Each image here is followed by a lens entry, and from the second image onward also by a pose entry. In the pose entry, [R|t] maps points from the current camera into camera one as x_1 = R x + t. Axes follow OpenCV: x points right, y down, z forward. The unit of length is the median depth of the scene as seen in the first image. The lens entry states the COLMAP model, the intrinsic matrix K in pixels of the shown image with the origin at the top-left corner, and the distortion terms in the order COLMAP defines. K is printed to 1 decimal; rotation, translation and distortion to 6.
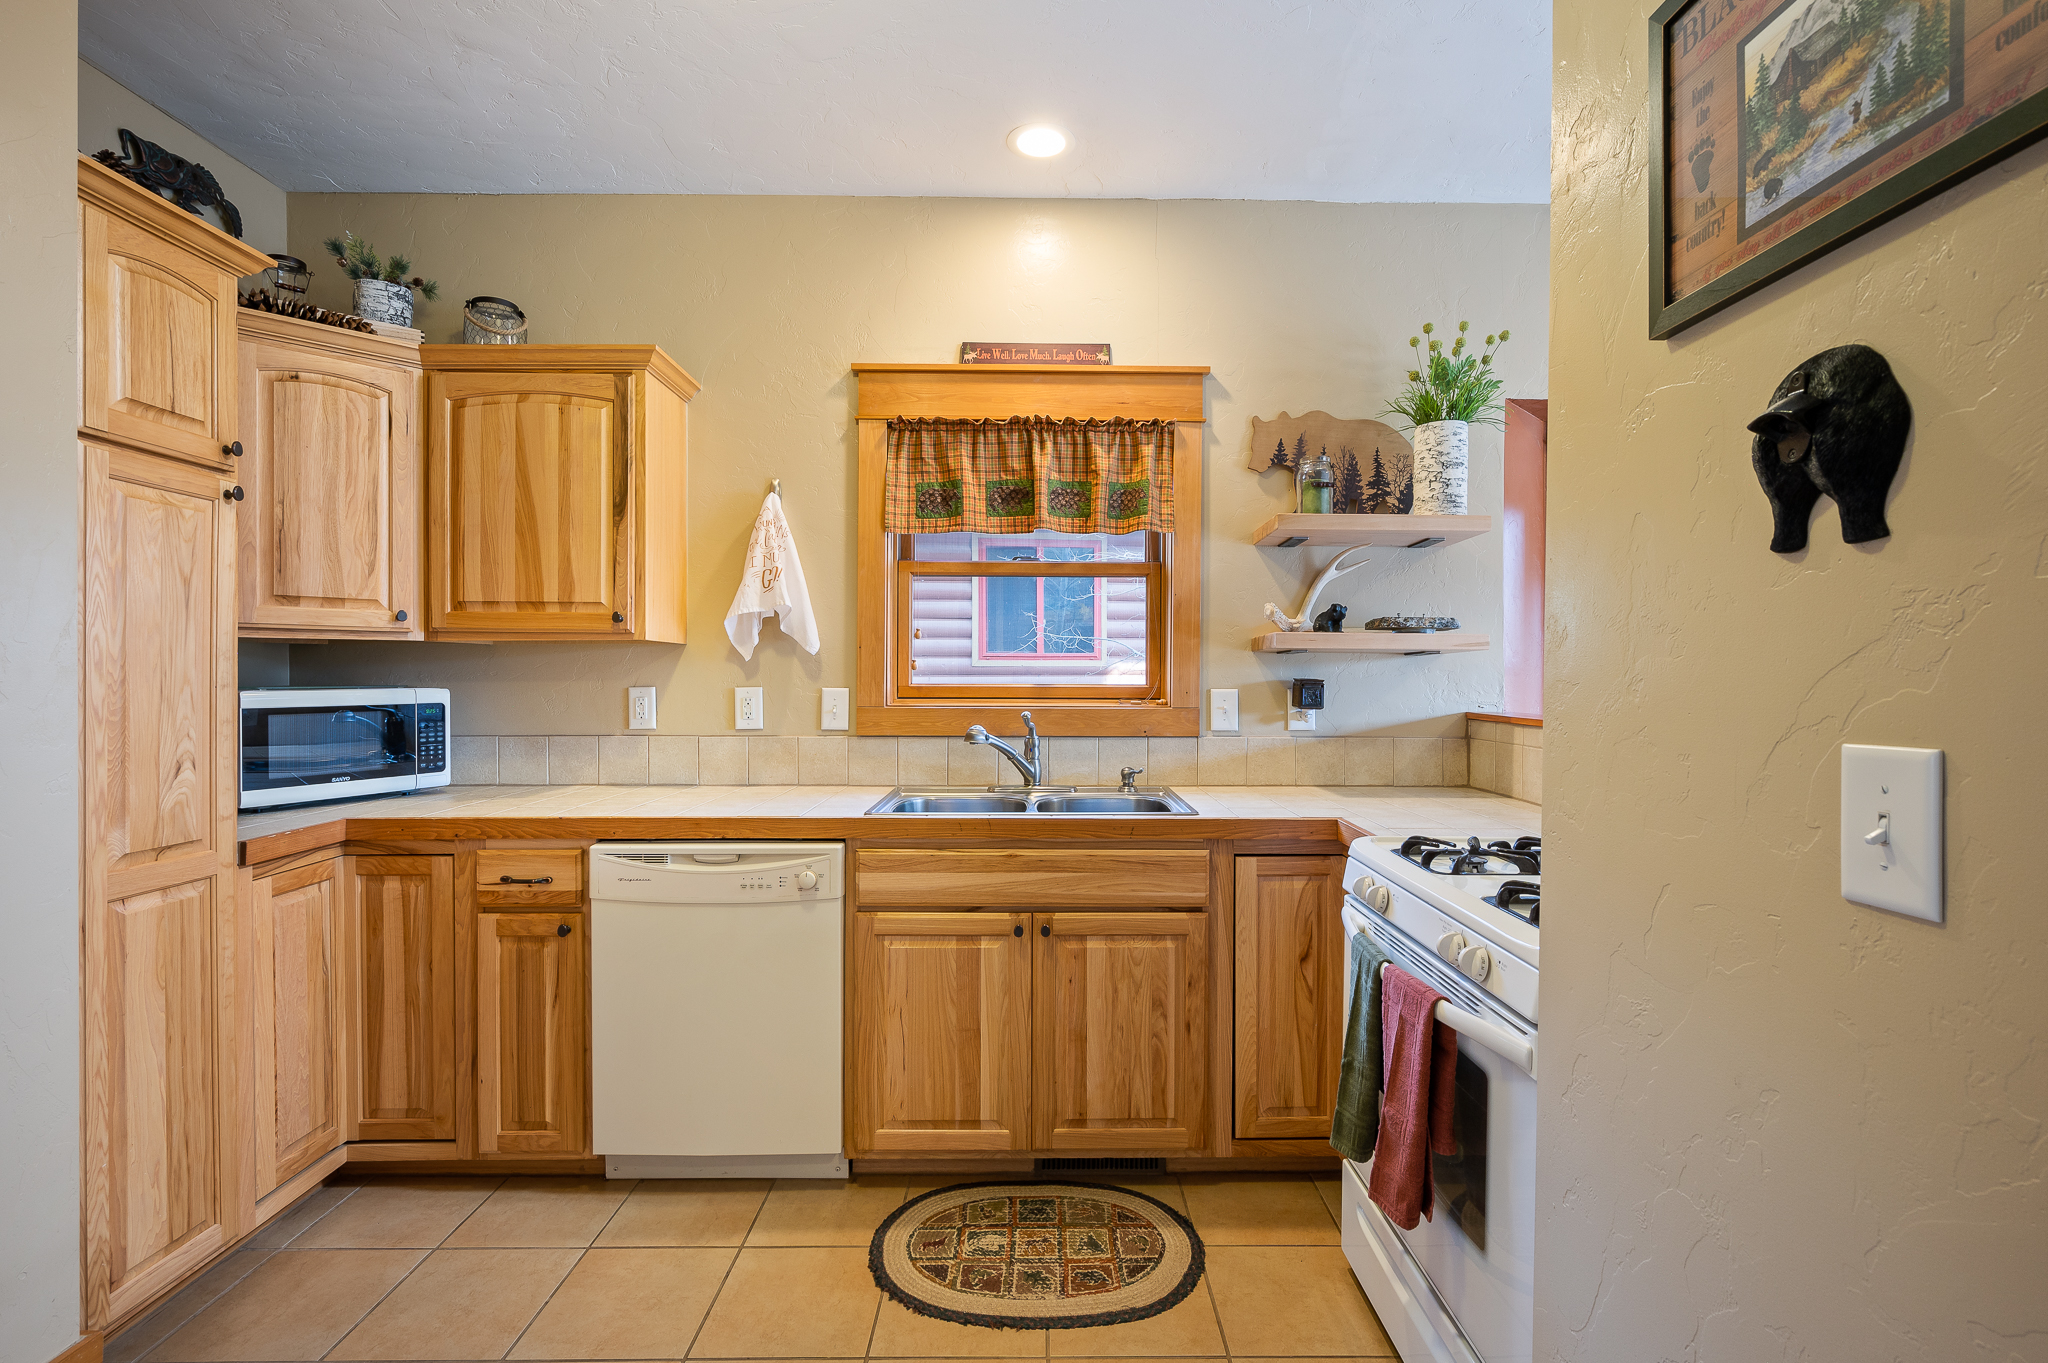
lens RADIAL K [[927.3, 0, 1038.7], [0, 927.3, 680.9], [0, 0, 1]] dist [0.000330, 0.000145]
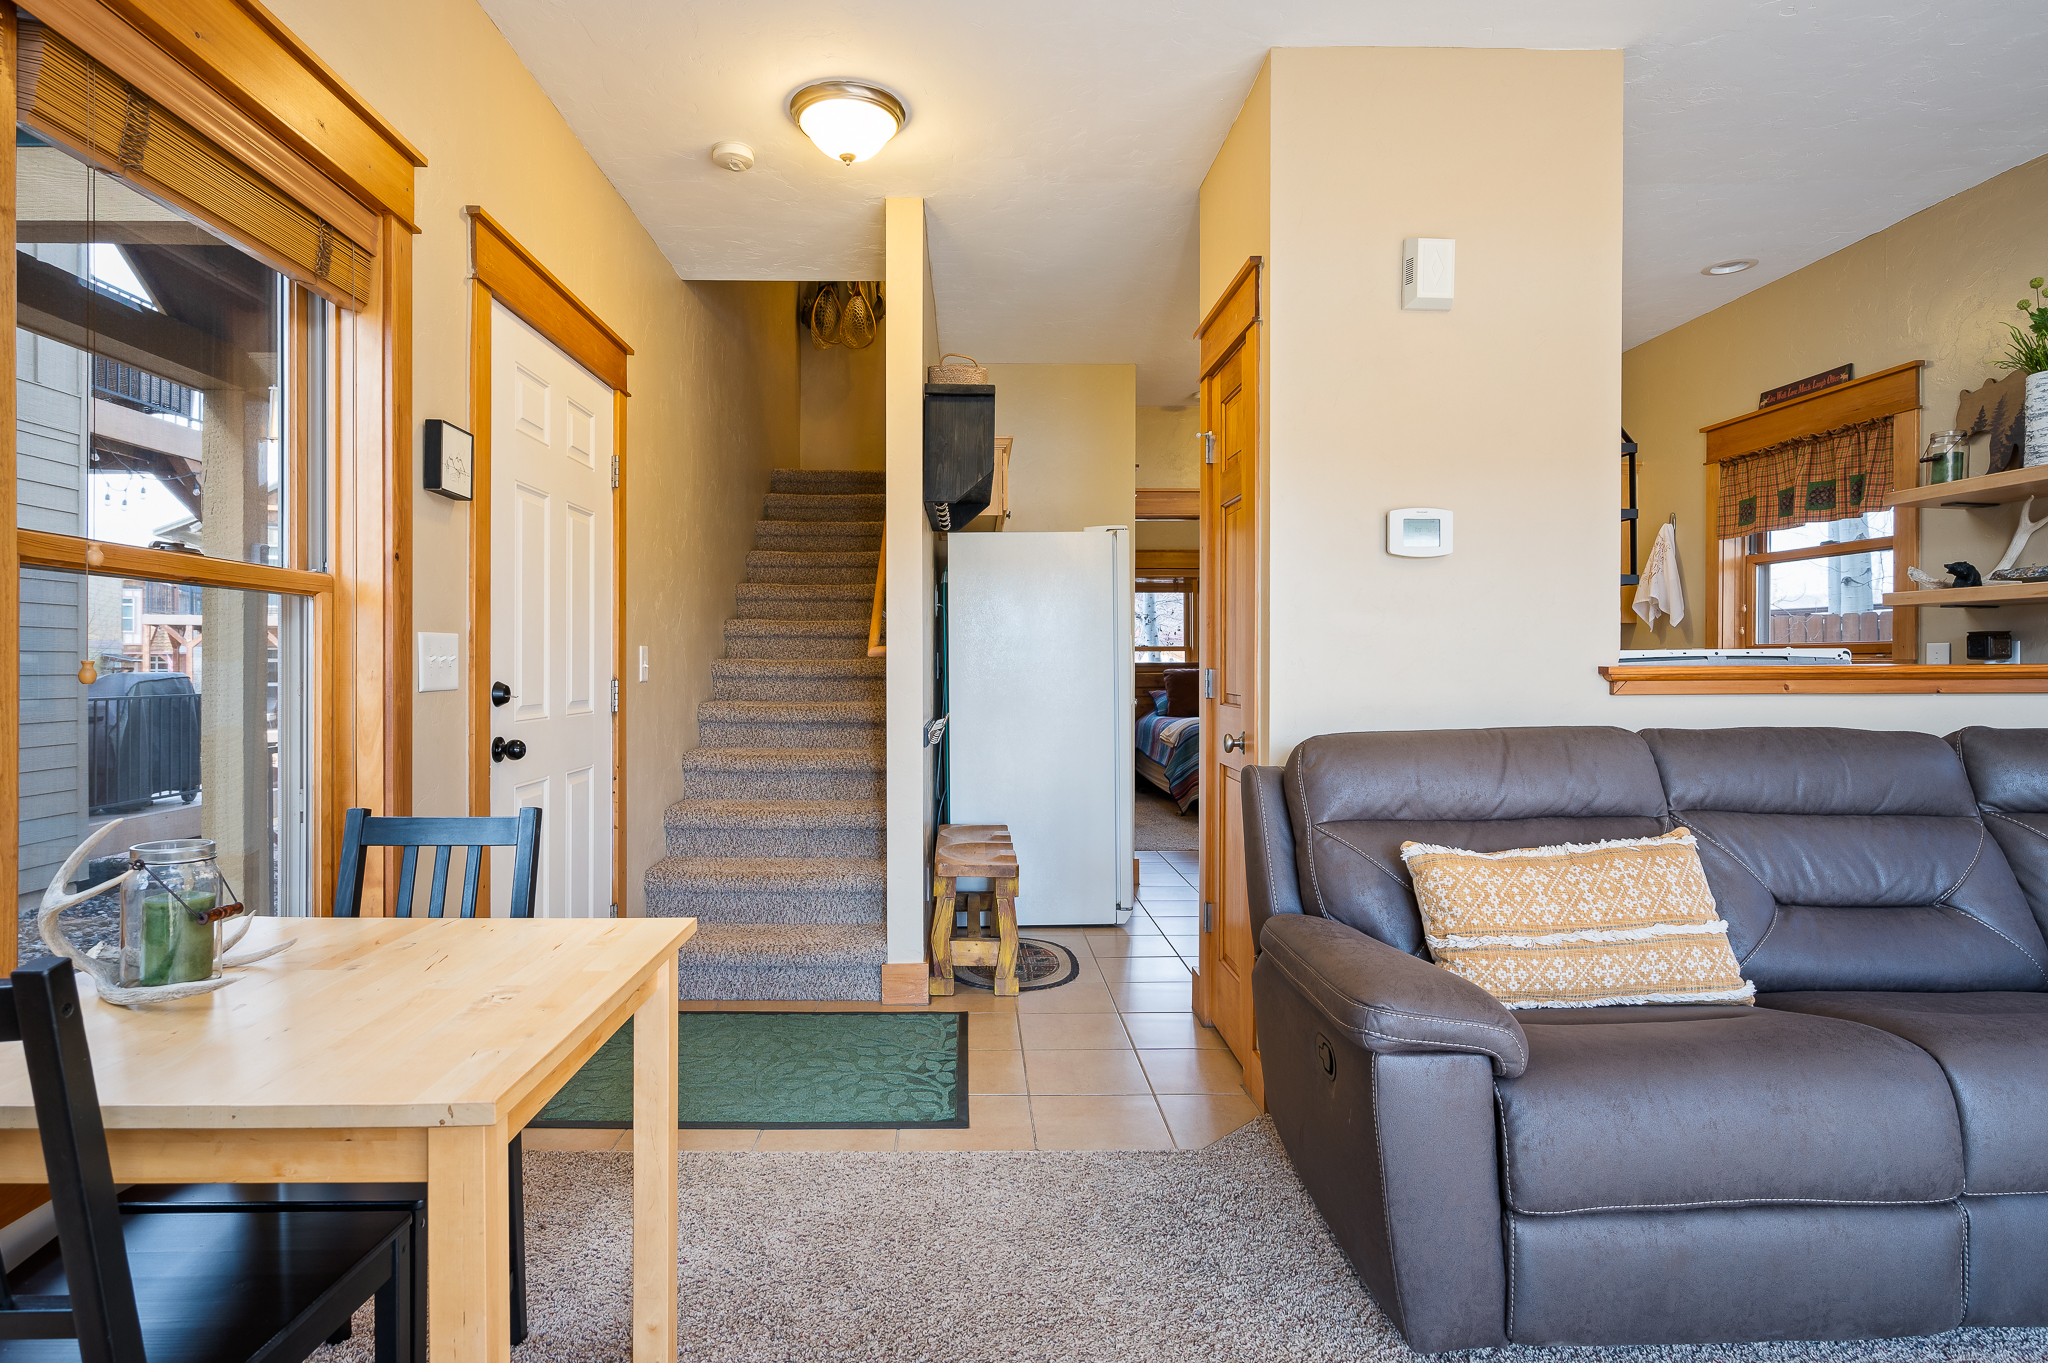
lens RADIAL K [[1048.5, 0, 991.7], [0, 1048.5, 671.3], [0, 0, 1]] dist [-0.001847, -0.000601]
pose [[0.015683, 0.002948, -0.999873, 1.821968], [-0.005533, 0.999981, 0.002861, 0.059274], [0.999862, 0.005487, 0.015699, -0.198782]]
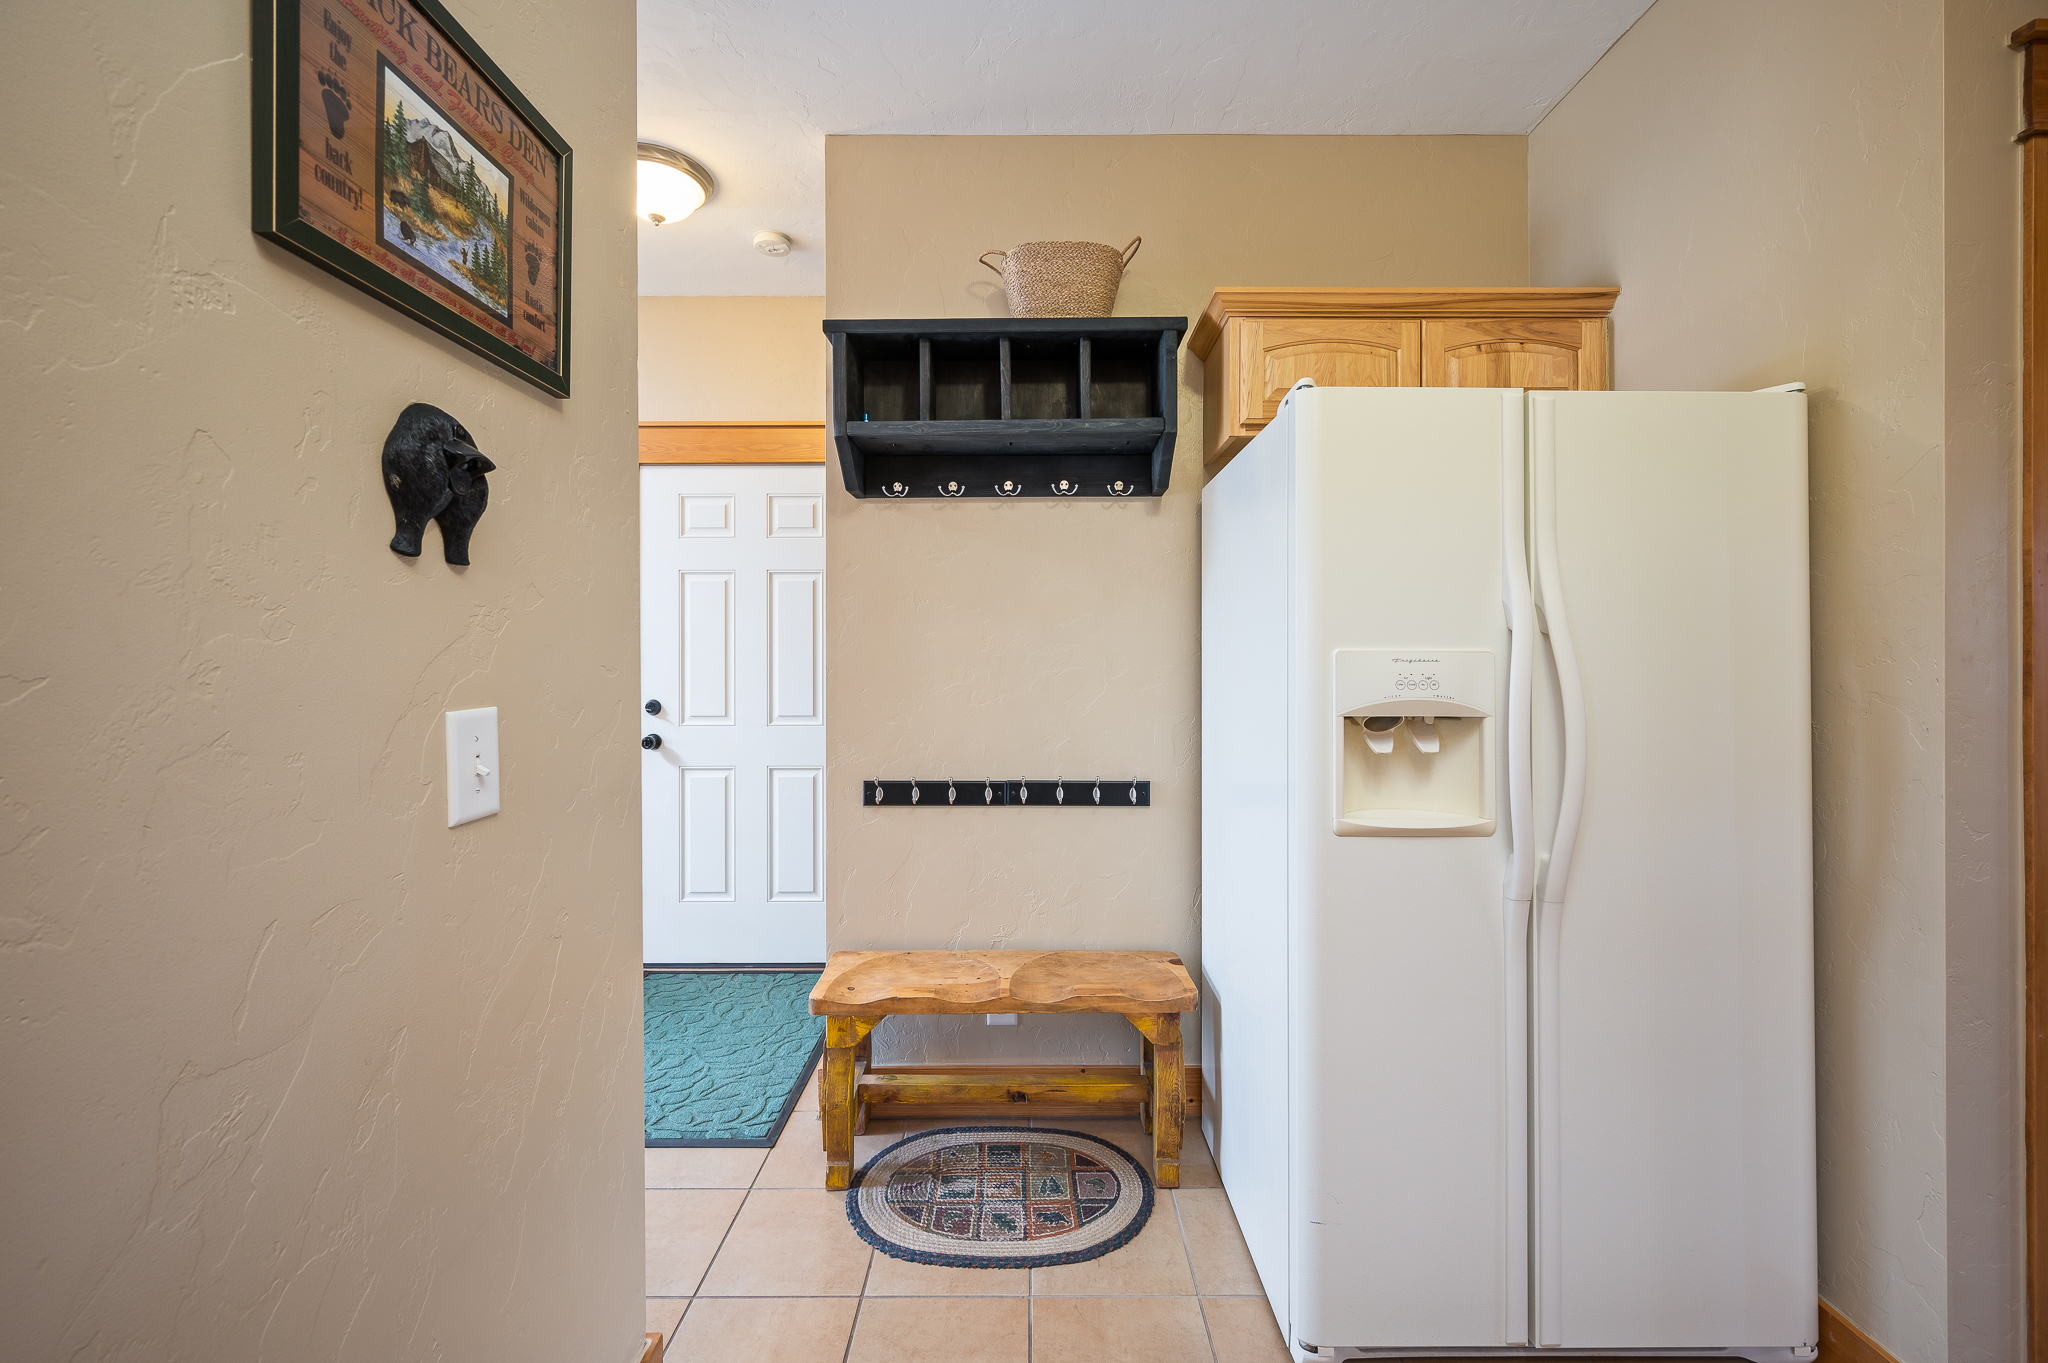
lens RADIAL K [[834.5, 0, 1028.4], [0, 834.5, 655.6], [0, 0, 1]] dist [0.001315, 0.000313]
pose [[-0.999987, -0.000451, 0.005058, 0.009366], [-0.000429, 0.999991, 0.004312, -0.006619], [-0.005060, 0.004310, -0.999978, 0.741474]]
